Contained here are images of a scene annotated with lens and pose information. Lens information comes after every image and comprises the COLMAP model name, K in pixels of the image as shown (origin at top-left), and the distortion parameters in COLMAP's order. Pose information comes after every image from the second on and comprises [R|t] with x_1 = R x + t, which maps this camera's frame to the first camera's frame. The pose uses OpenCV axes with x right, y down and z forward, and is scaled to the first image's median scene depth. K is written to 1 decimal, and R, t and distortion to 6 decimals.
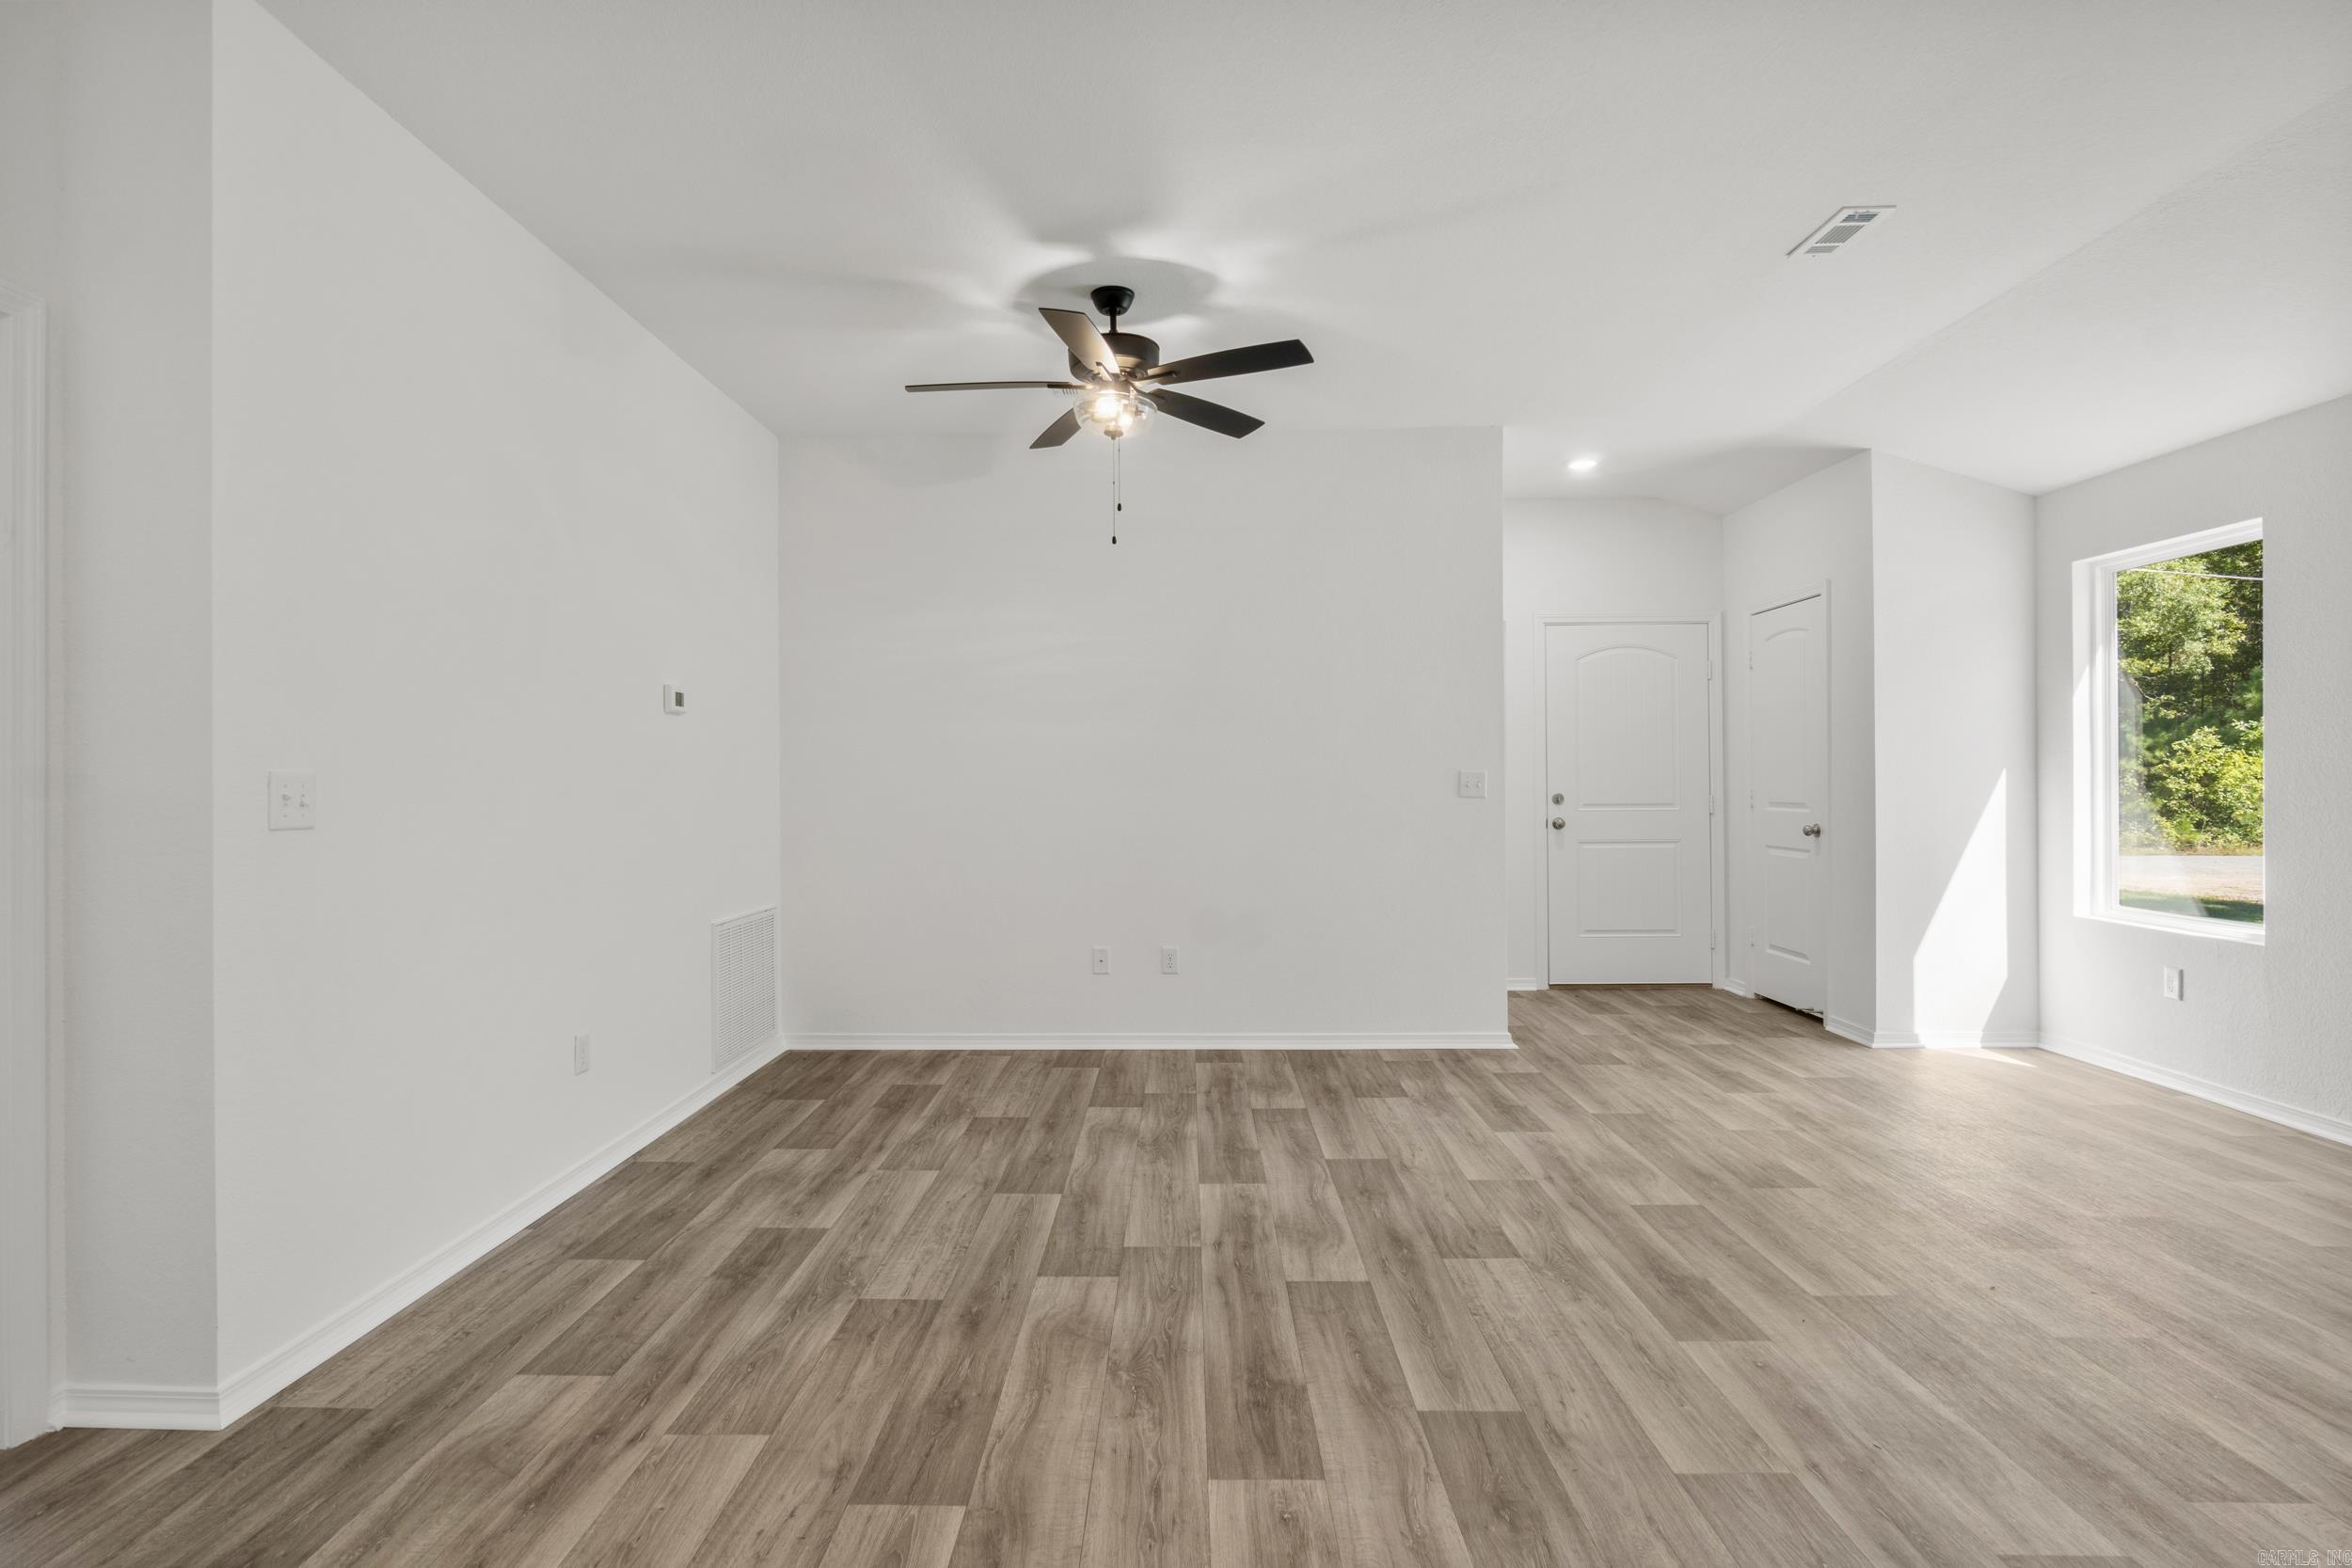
lens RADIAL K [[1184.6, 0, 1153.4], [0, 1184.6, 777.8], [0, 0, 1]] dist [-0.004847, -0.000039]
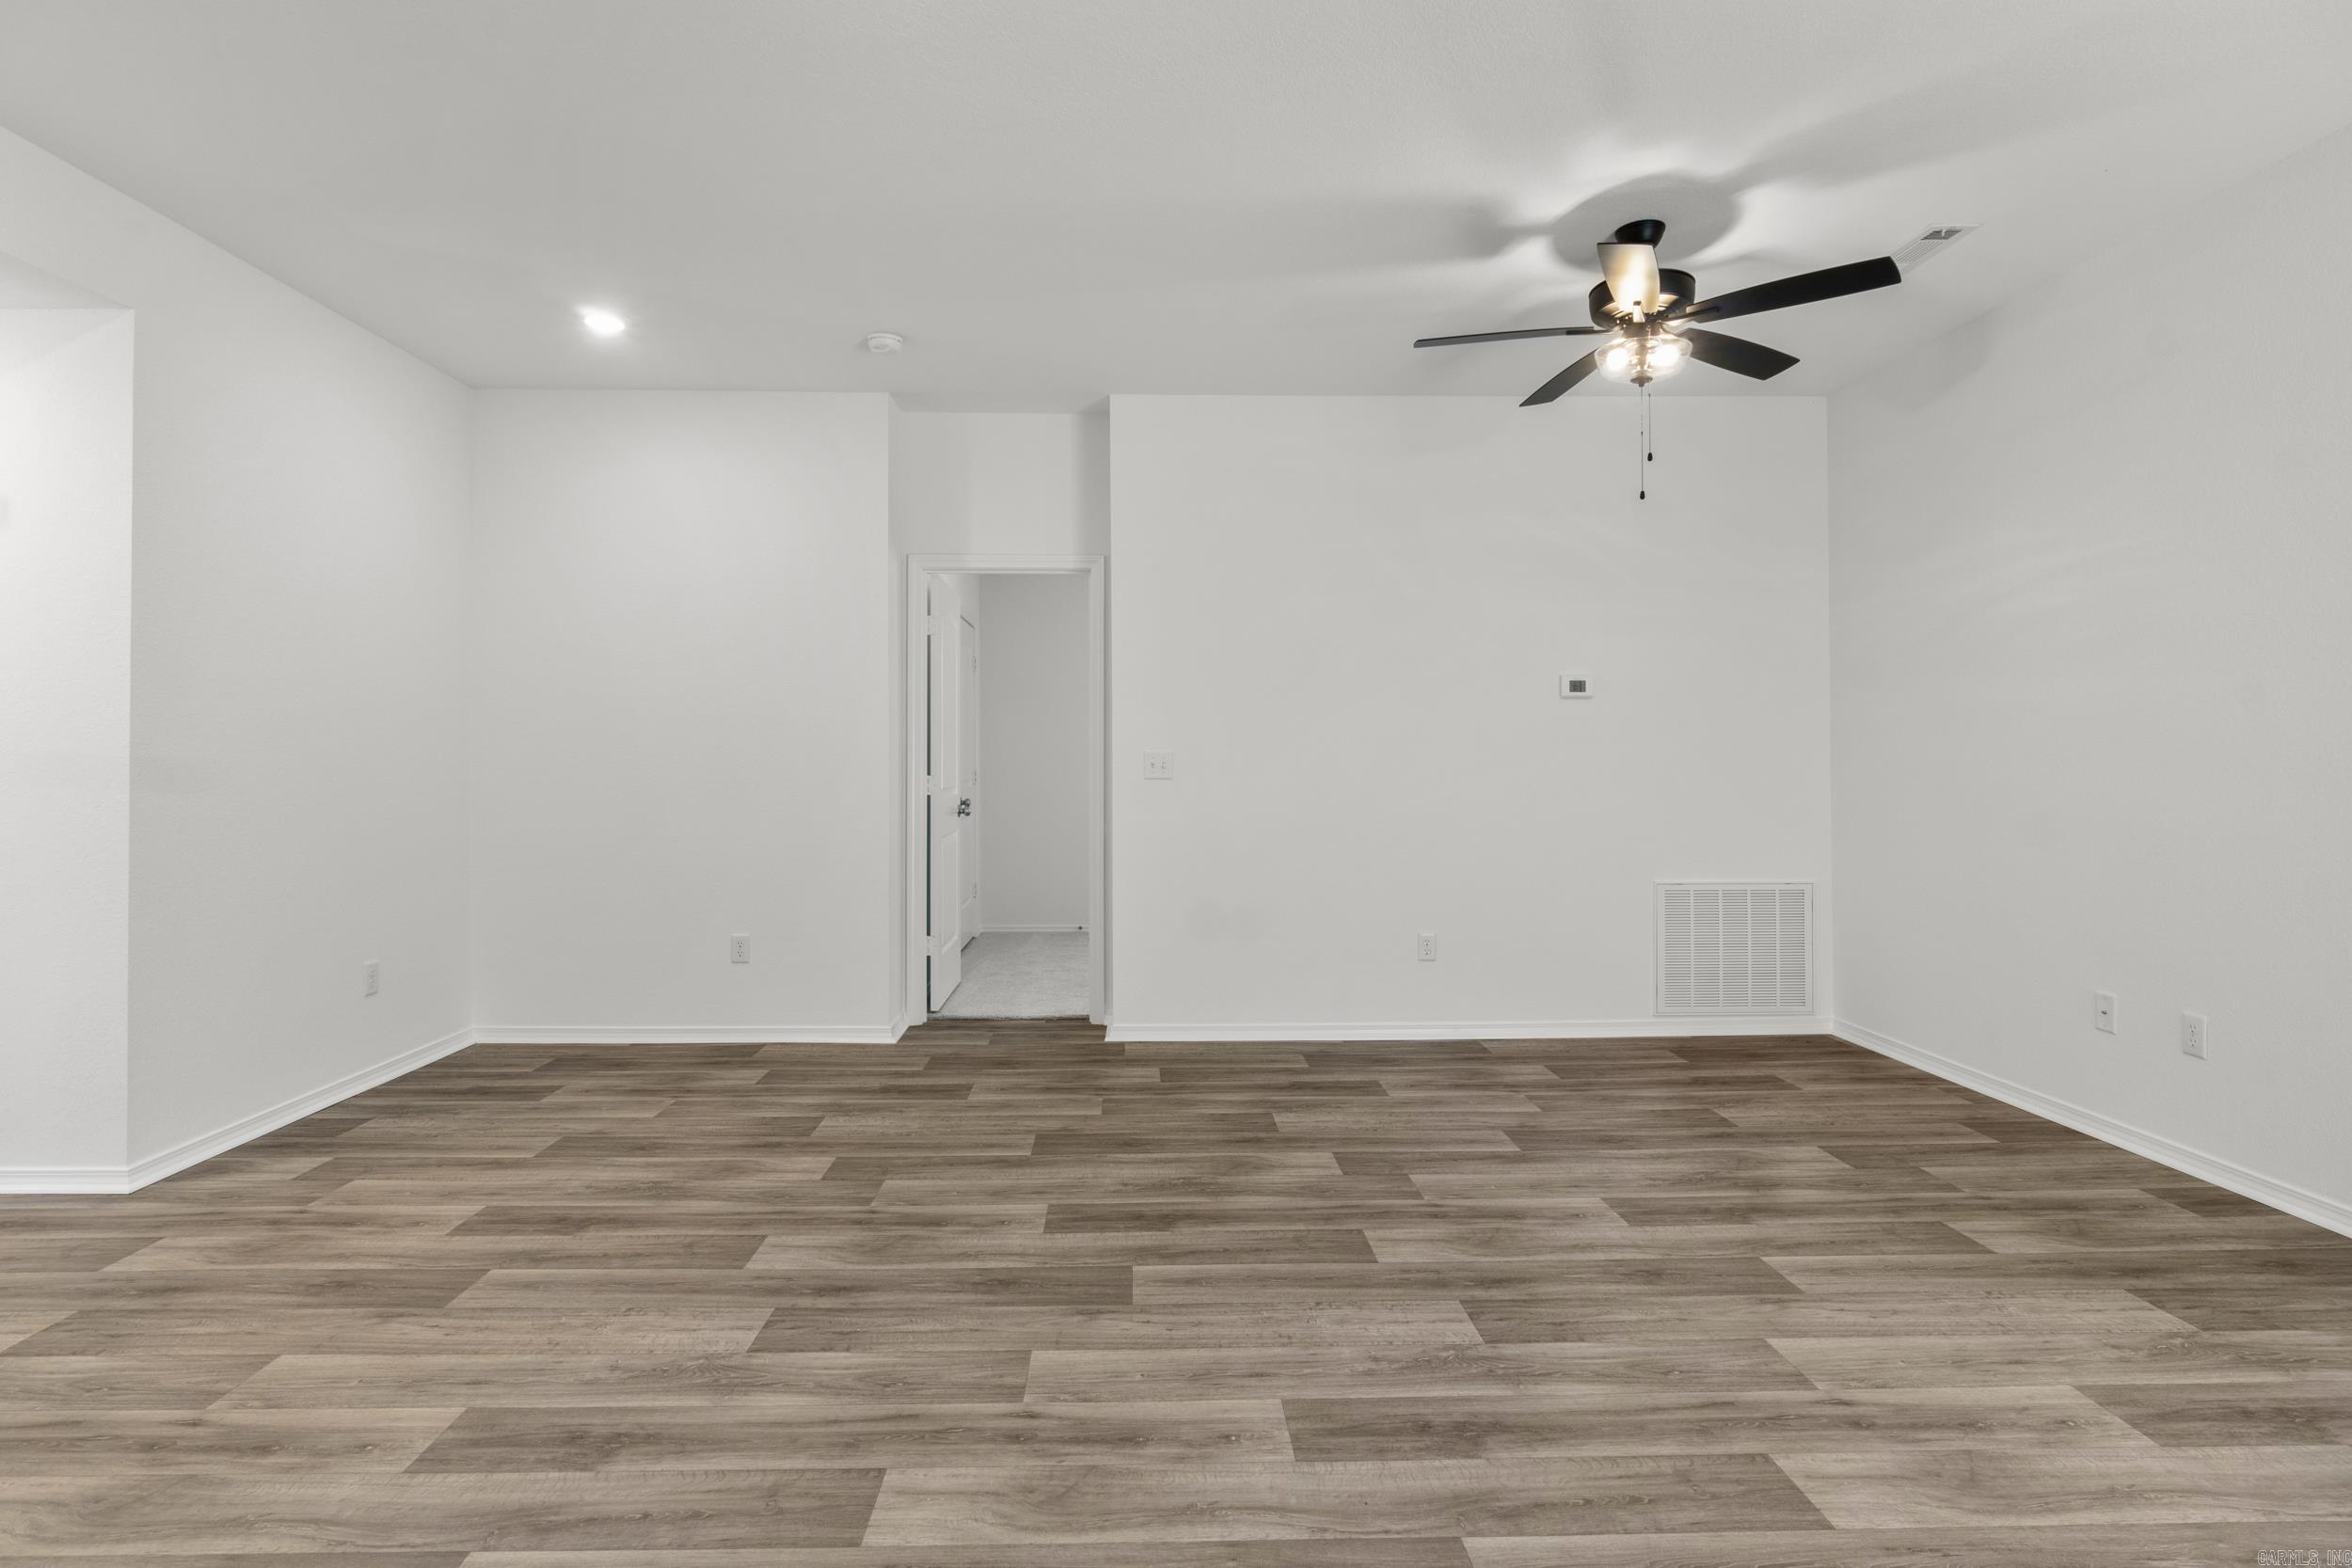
lens RADIAL K [[1186.5, 0, 1152.6], [0, 1186.5, 760.4], [0, 0, 1]] dist [-0.016063, 0.007464]
pose [[0.047670, 0.007623, -0.998834, 0.897216], [0.006448, 0.999948, 0.007939, -0.004358], [0.998842, -0.006819, 0.047619, 0.591245]]
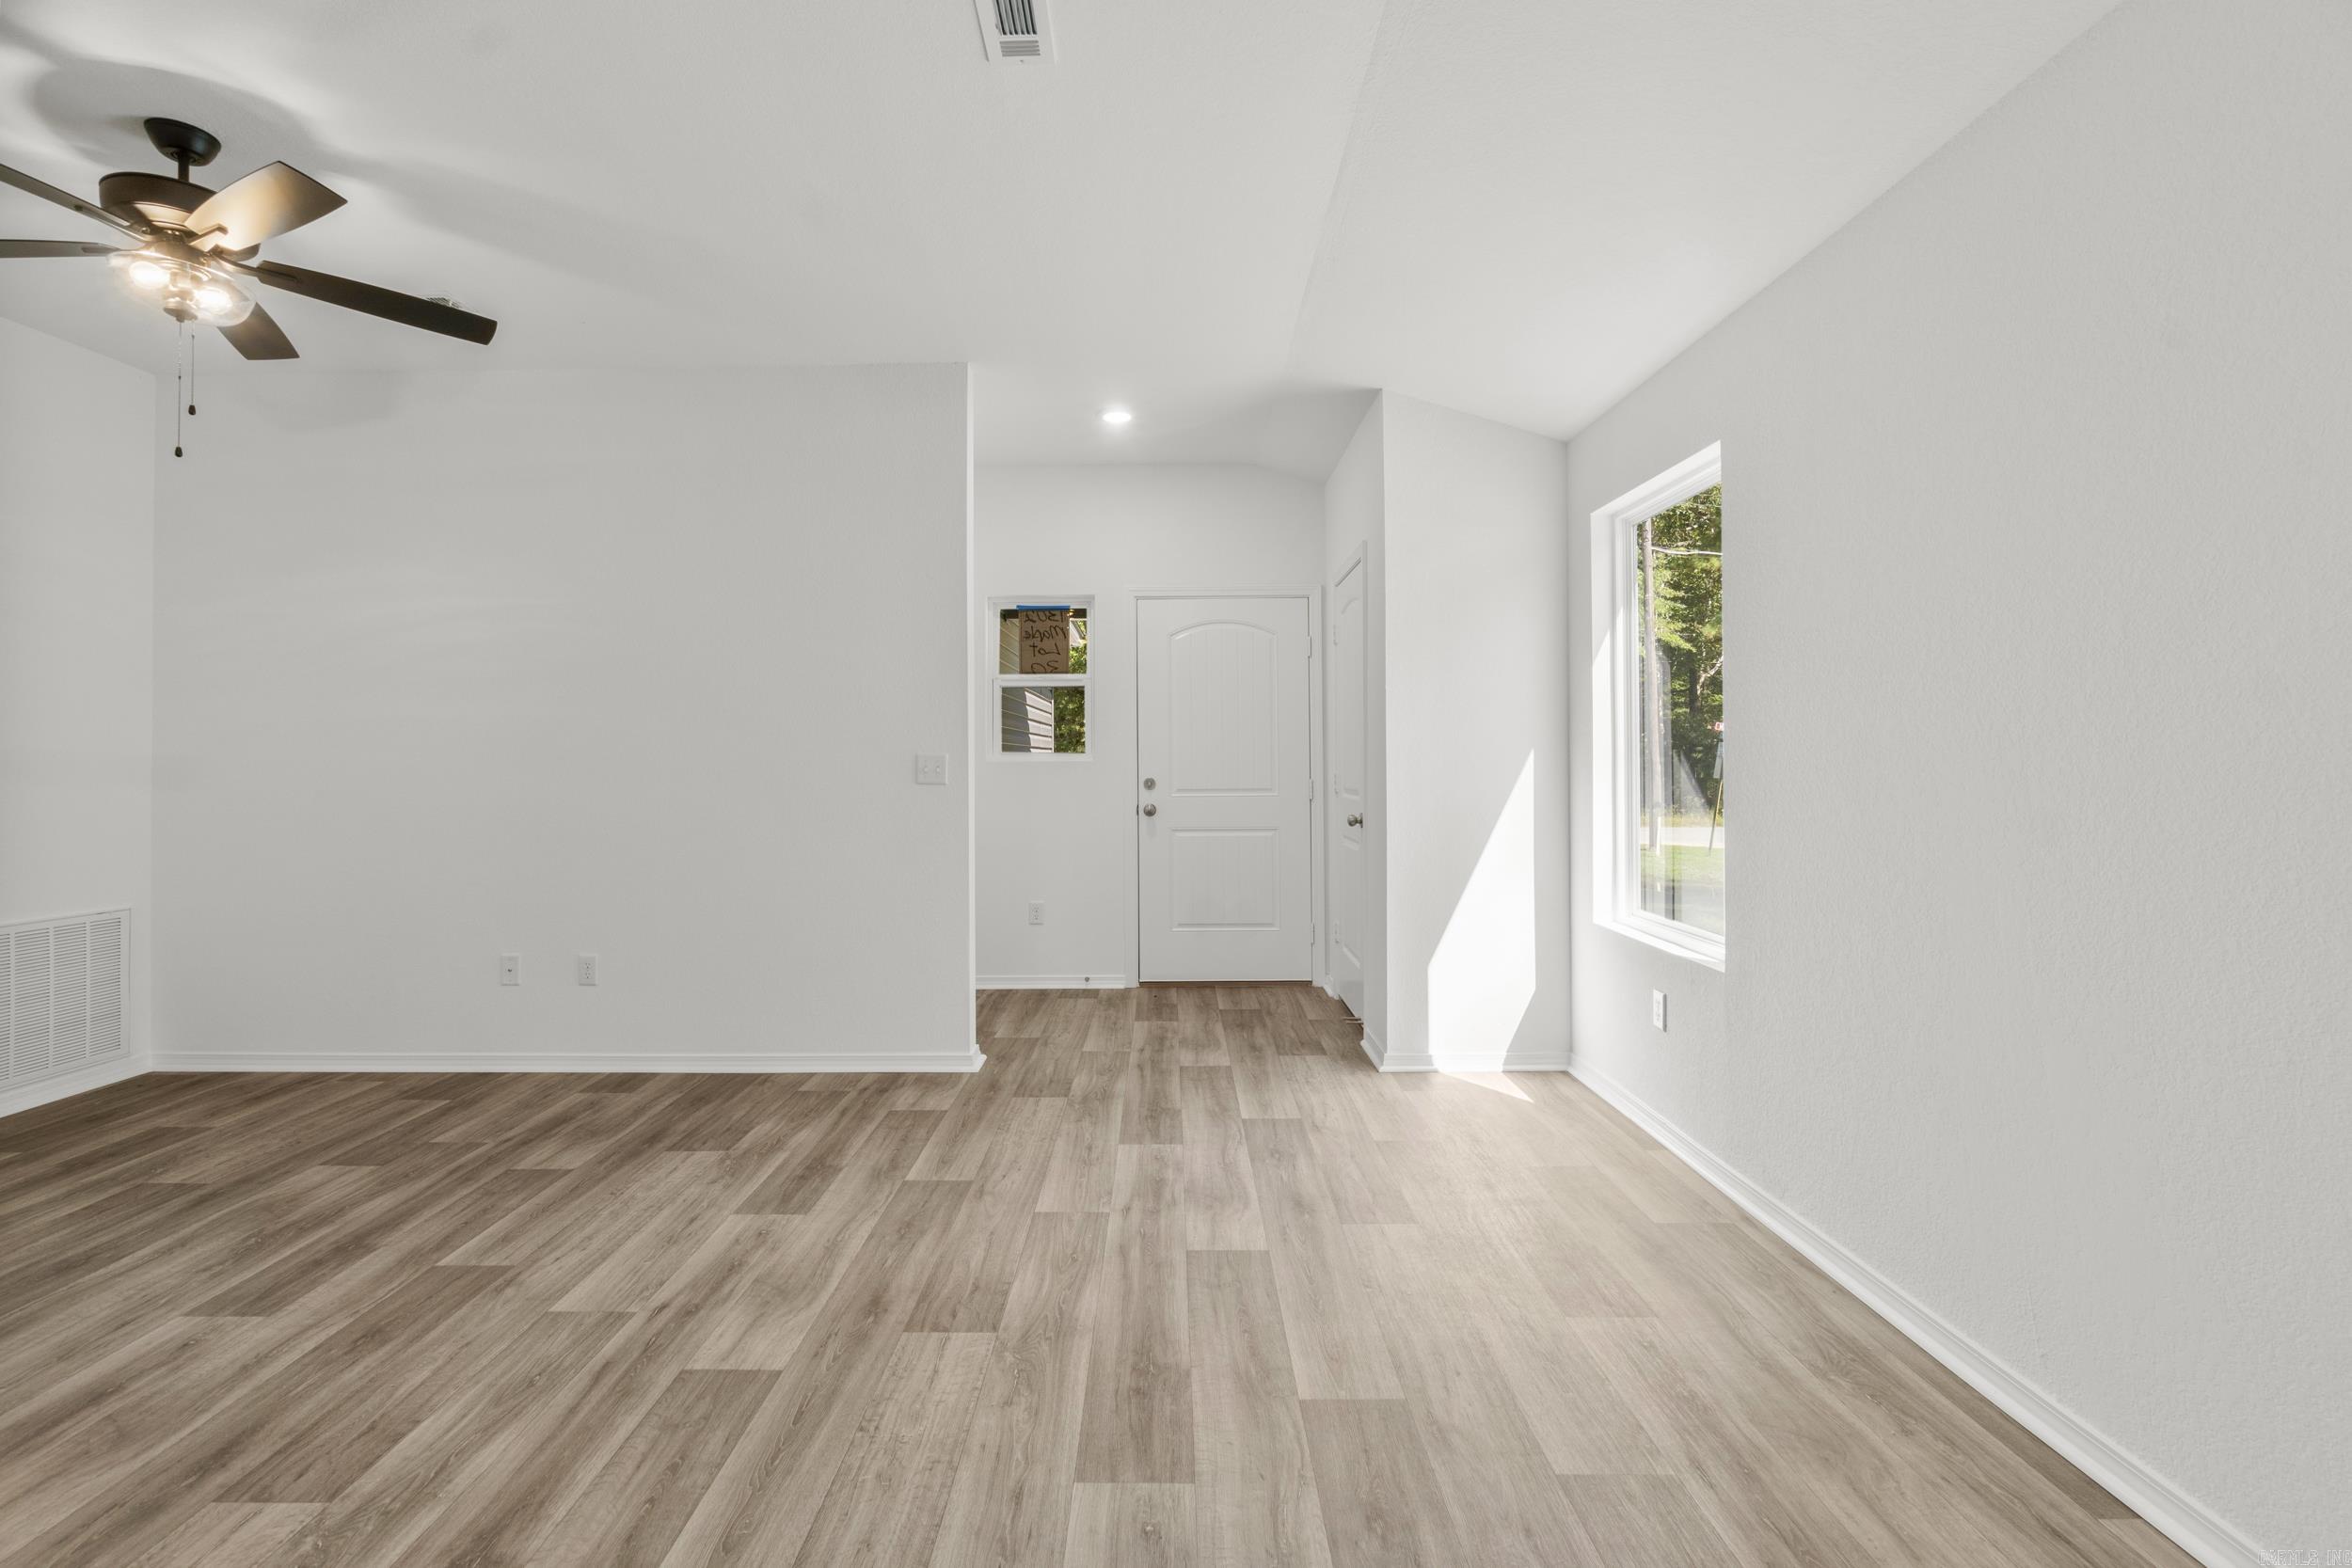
lens RADIAL K [[1020.9, 0, 1147.2], [0, 1020.9, 750.4], [0, 0, 1]] dist [-0.003519, 0.000256]
pose [[0.999958, 0.001158, 0.009122, 0.607865], [-0.001075, 0.999958, -0.009060, -0.002249], [-0.009132, 0.009050, 0.999917, 0.348978]]
